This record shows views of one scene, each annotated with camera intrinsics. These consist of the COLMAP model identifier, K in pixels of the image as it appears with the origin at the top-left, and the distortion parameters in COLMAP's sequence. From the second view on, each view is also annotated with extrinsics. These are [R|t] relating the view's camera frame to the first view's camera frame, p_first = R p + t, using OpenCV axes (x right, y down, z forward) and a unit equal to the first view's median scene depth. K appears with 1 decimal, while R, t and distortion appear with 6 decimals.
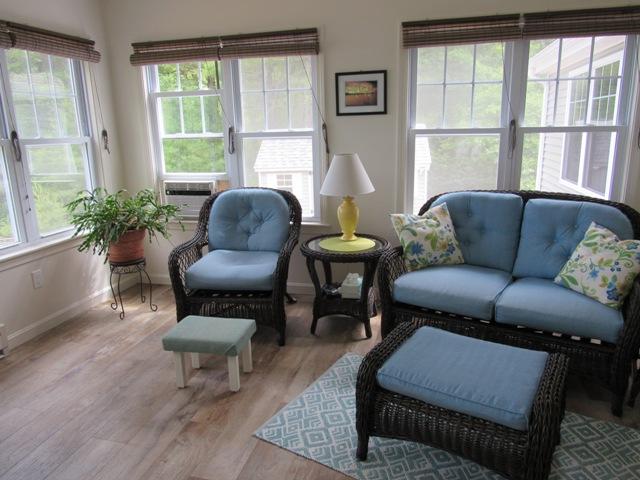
lens RADIAL K [[456.9, 0, 322.8], [0, 456.9, 239.2], [0, 0, 1]] dist [-0.035730, 0.015400]
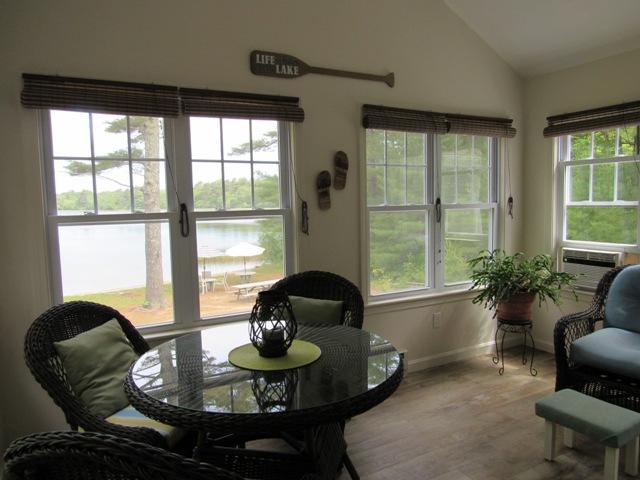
lens RADIAL K [[456.9, 0, 317.4], [0, 456.9, 244.2], [0, 0, 1]] dist [-0.035730, 0.015400]
pose [[0.665483, 0.076636, -0.742468, 0.031183], [-0.168219, 0.984523, -0.049156, 0.002763], [0.727210, 0.157610, 0.668075, -0.057375]]
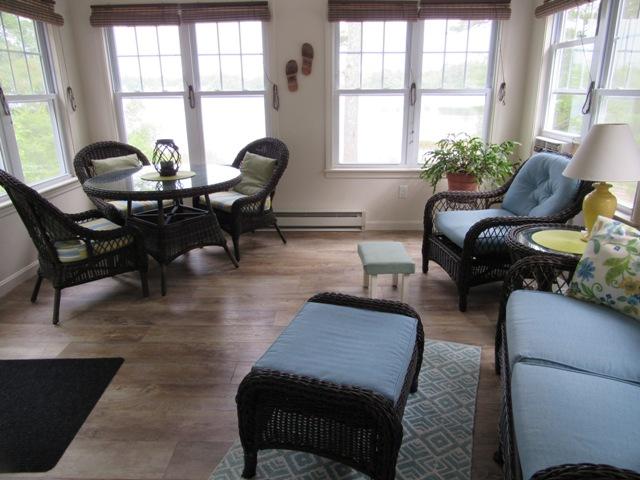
lens RADIAL K [[456.9, 0, 322.2], [0, 456.9, 241.3], [0, 0, 1]] dist [-0.035730, 0.015400]
pose [[0.215952, 0.329232, -0.919223, 0.642374], [-0.224411, 0.932970, 0.281435, -0.106809], [0.950265, 0.145508, 0.275360, 0.385818]]
